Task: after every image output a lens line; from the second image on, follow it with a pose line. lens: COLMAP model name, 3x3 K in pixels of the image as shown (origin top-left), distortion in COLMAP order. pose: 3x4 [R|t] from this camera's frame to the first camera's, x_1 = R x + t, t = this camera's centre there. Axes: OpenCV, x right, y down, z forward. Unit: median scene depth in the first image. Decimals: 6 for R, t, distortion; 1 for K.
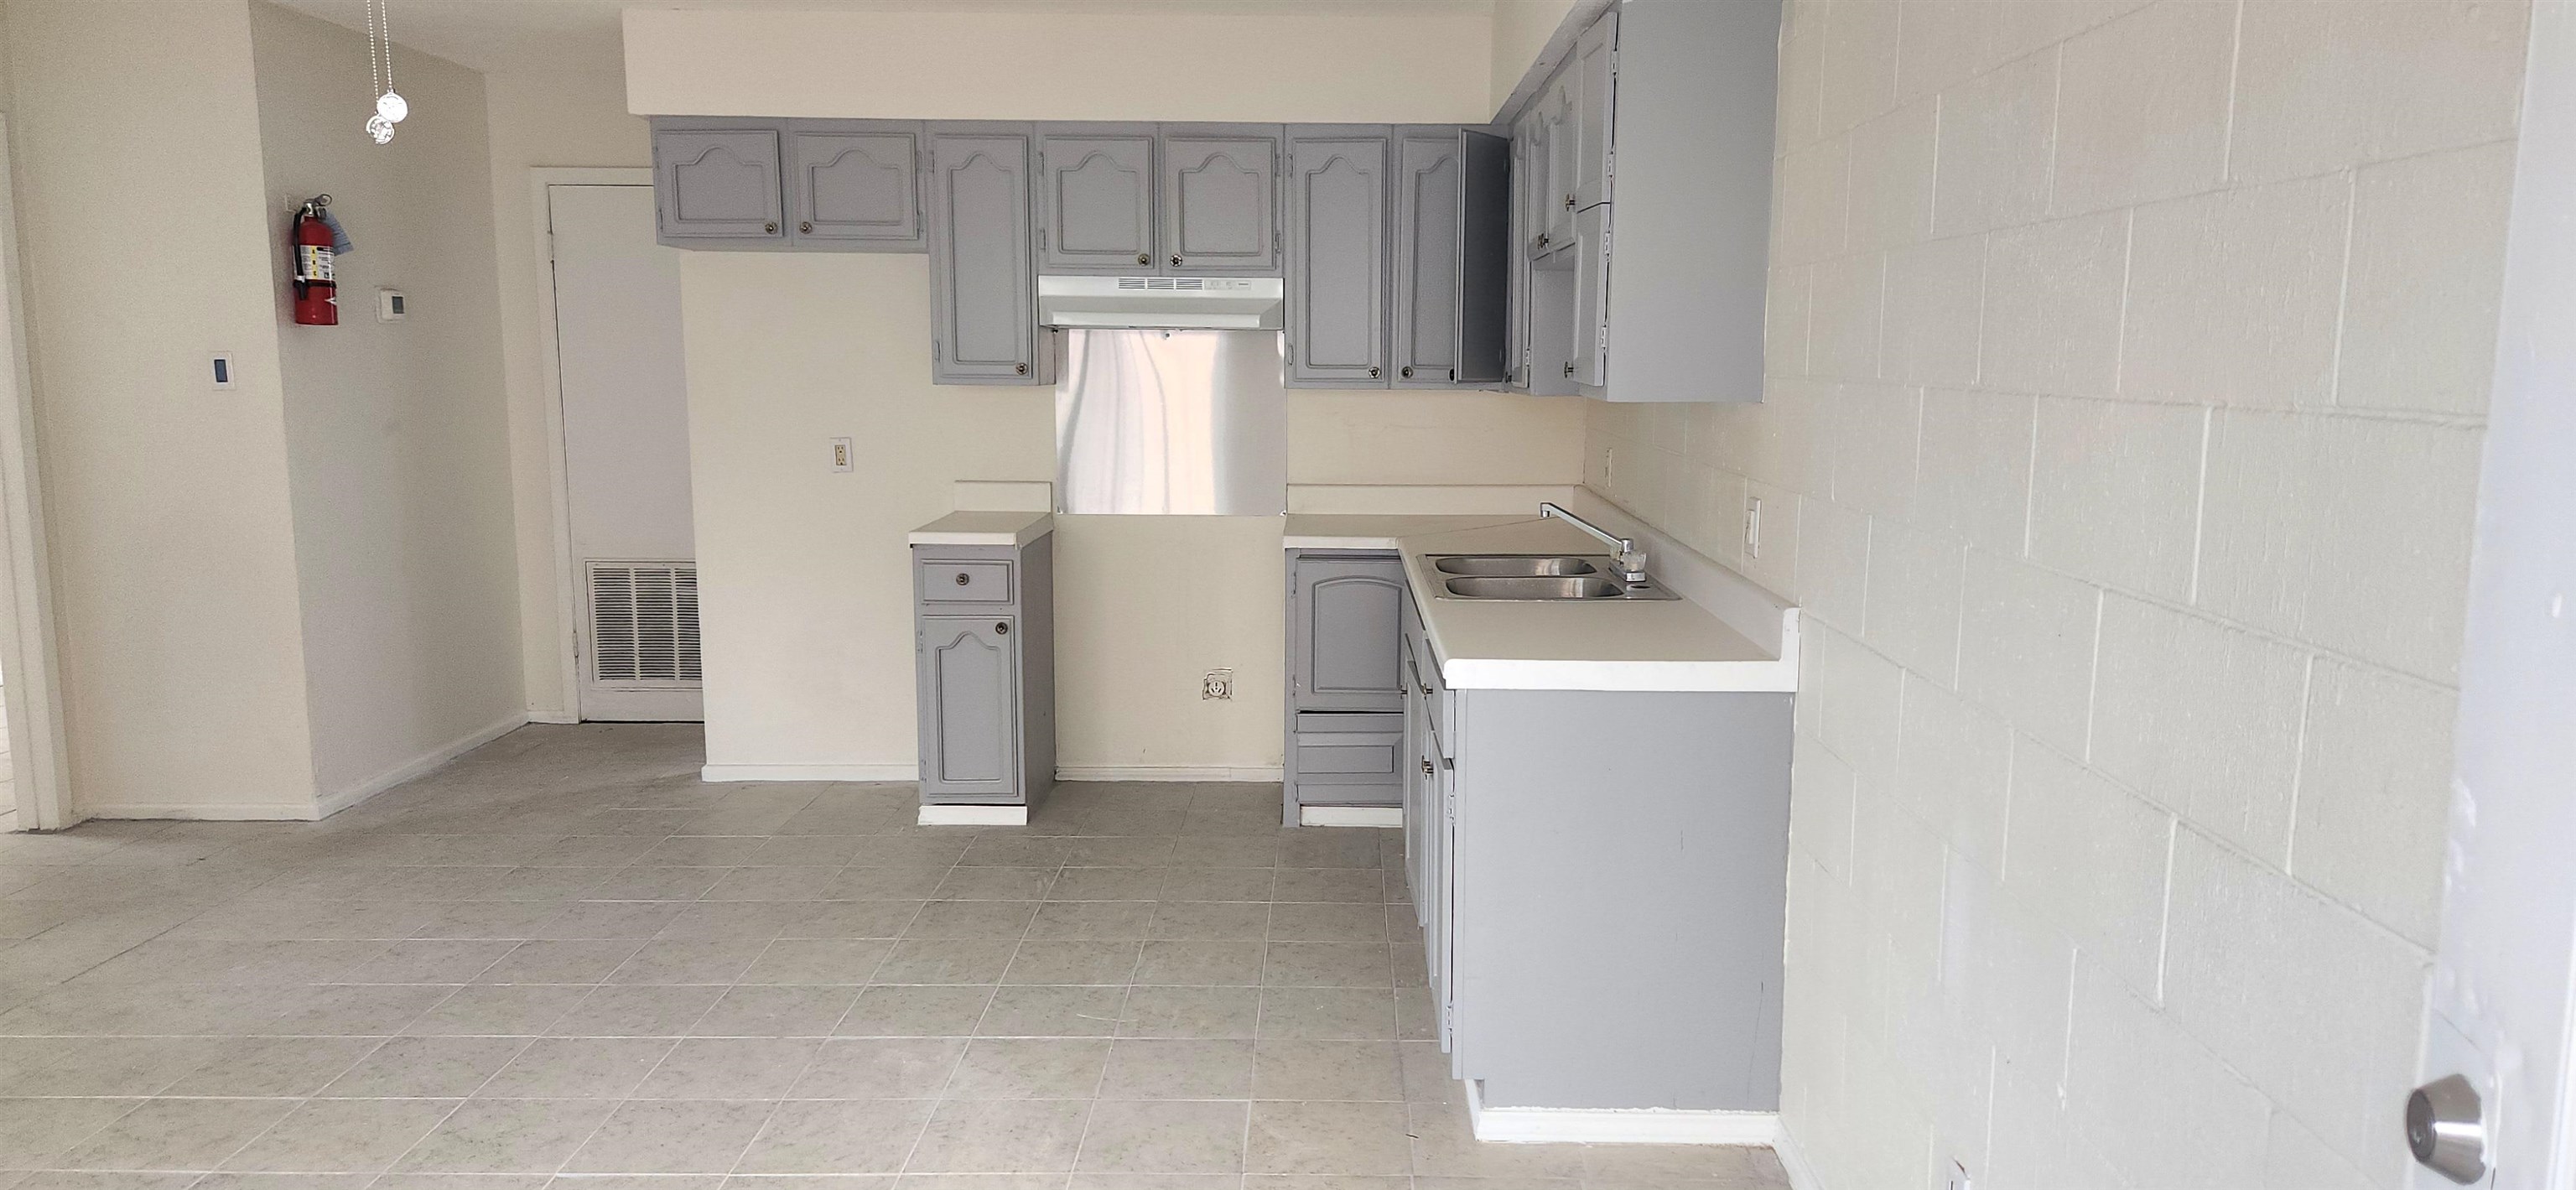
lens RADIAL K [[1720.2, 0, 1329.0], [0, 1720.2, 598.9], [0, 0, 1]] dist [0.047963, -0.038793]
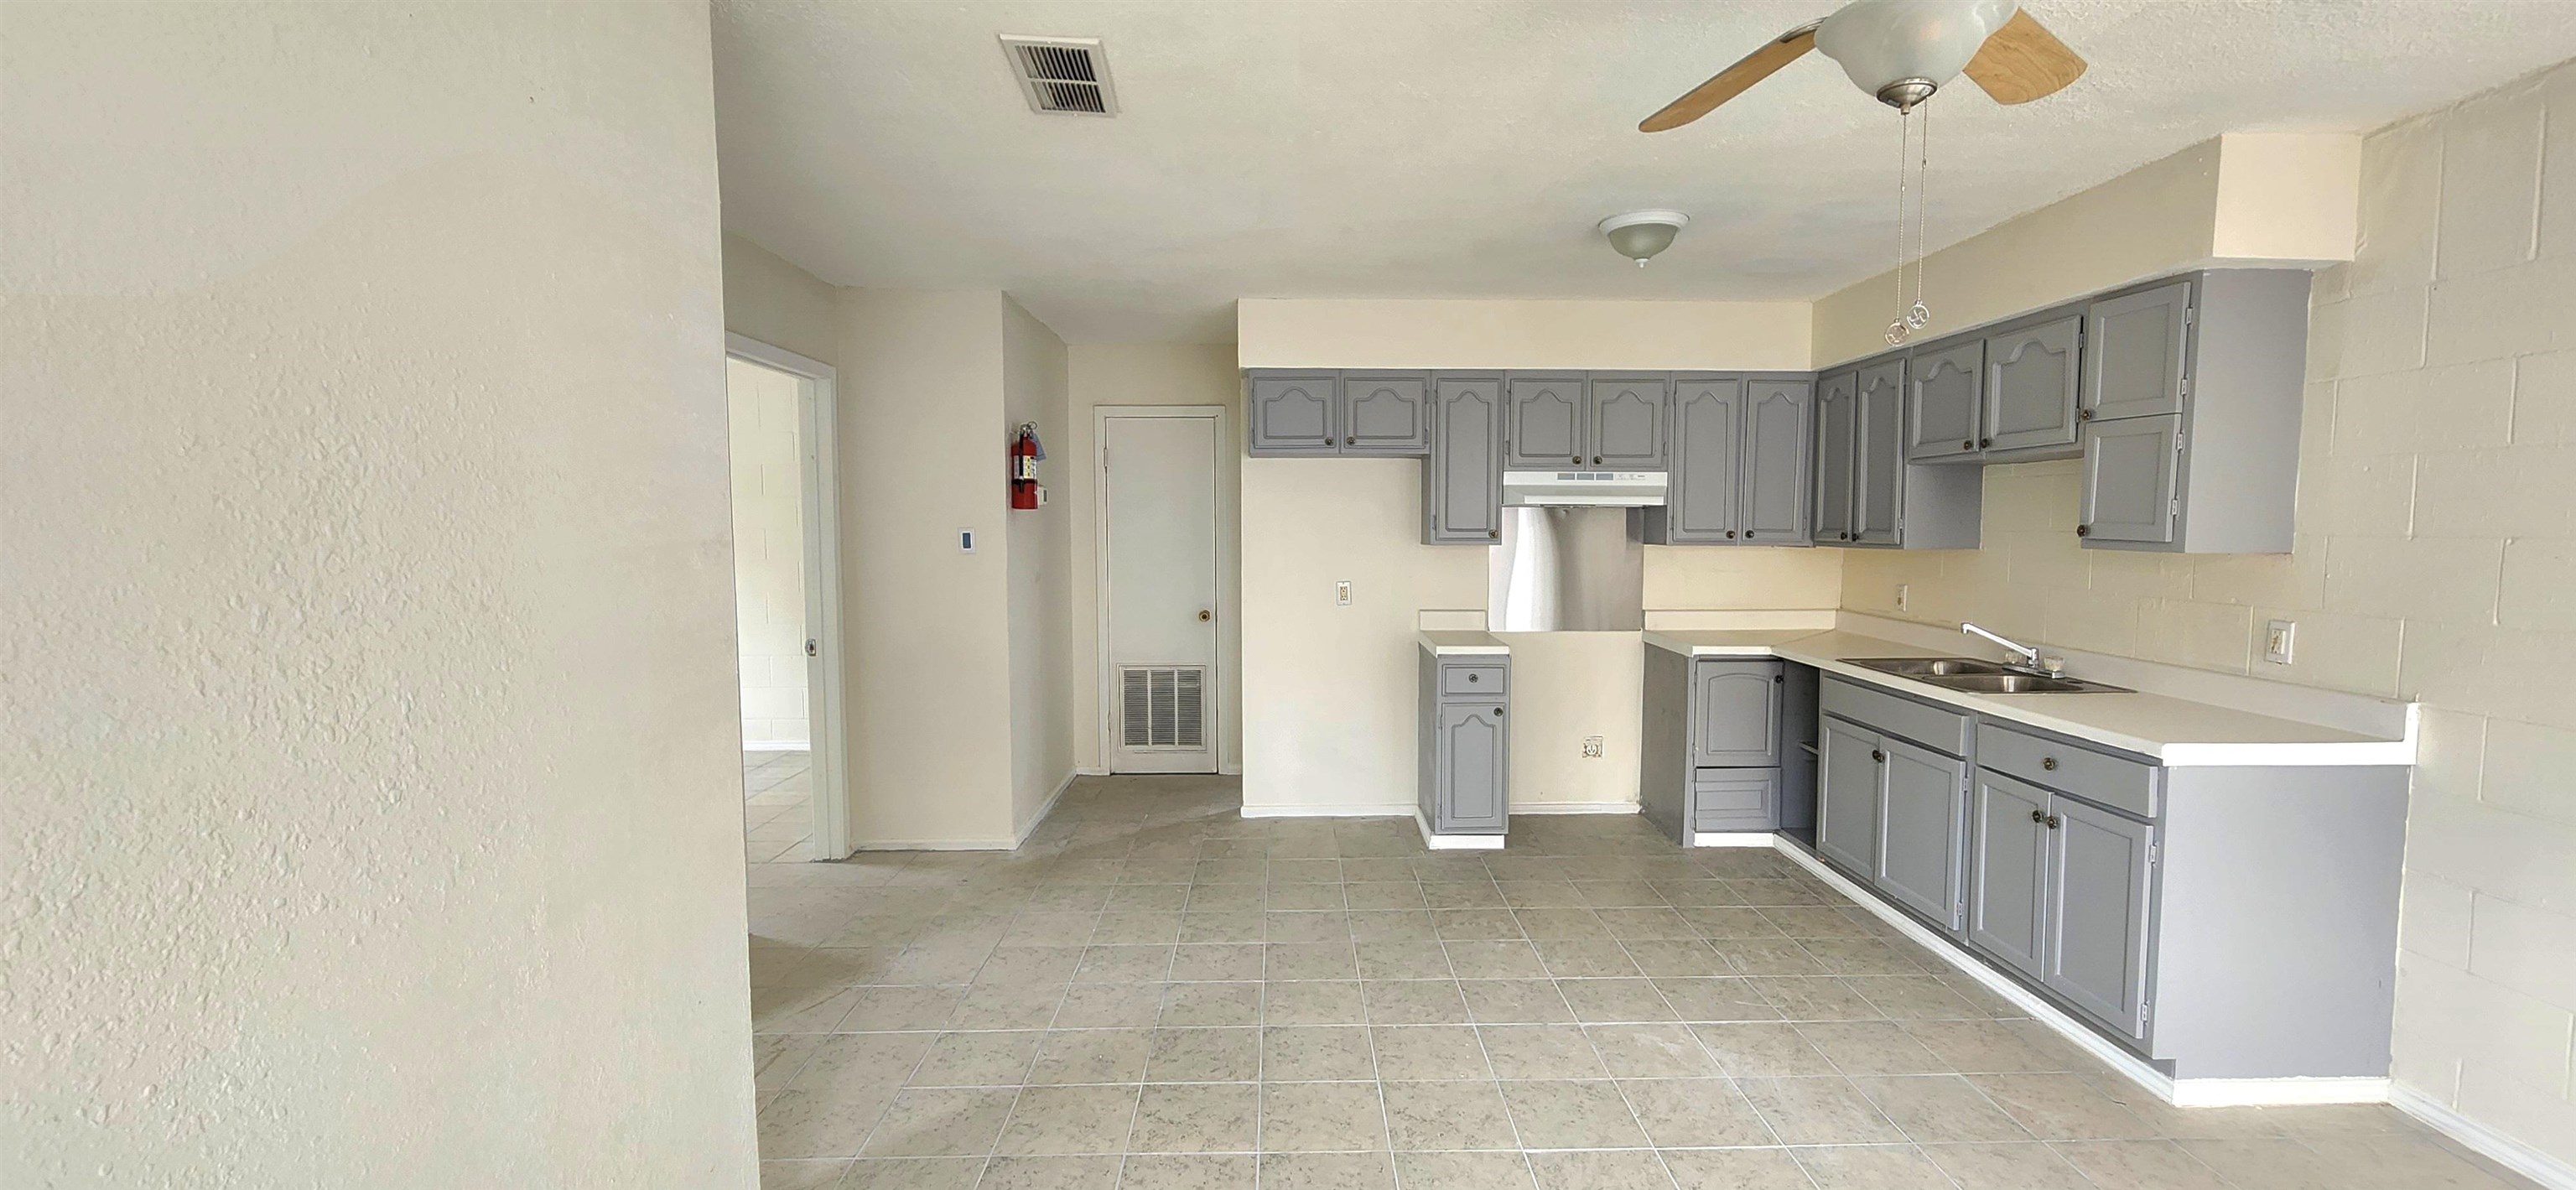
lens RADIAL K [[1053.5, 0, 1306.9], [0, 1053.5, 602.5], [0, 0, 1]] dist [0.000311, -0.001411]
pose [[0.999637, -0.008027, 0.025706, -0.368048], [0.009798, 0.997533, -0.069516, -0.014522], [-0.025084, 0.069743, 0.997250, 0.111971]]
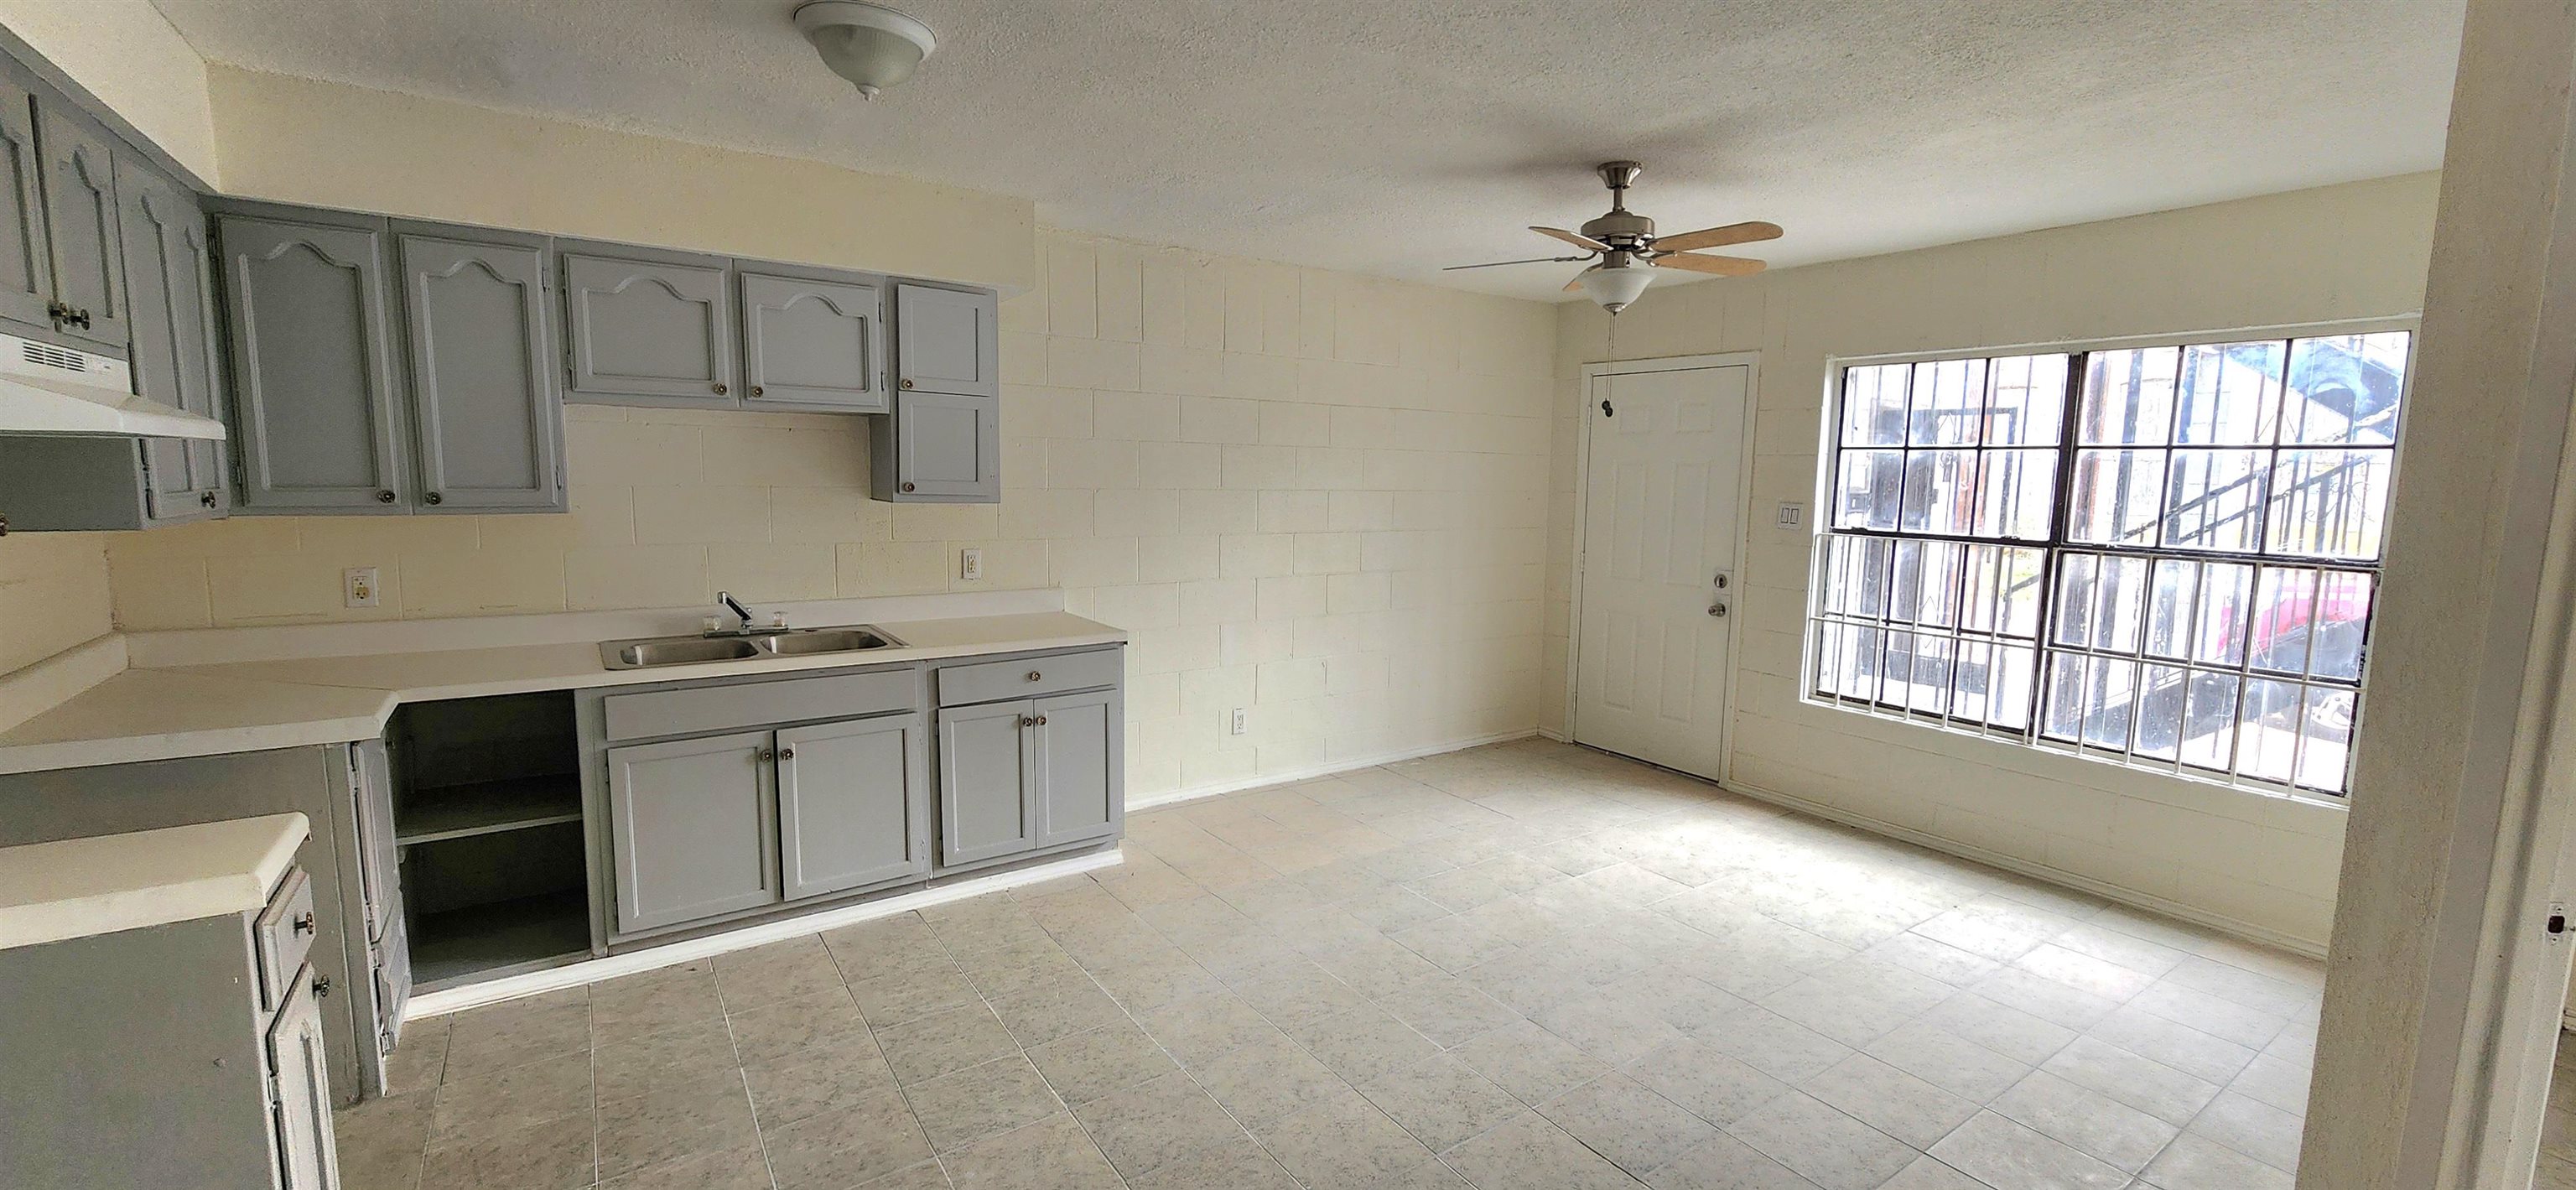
lens RADIAL K [[1053.5, 0, 1309.2], [0, 1053.5, 598.5], [0, 0, 1]] dist [0.000311, -0.001411]
pose [[-0.579054, -0.115561, 0.807057, -0.622931], [0.095868, 0.973385, 0.208161, -0.141985], [-0.809633, 0.197908, -0.552564, 0.892022]]
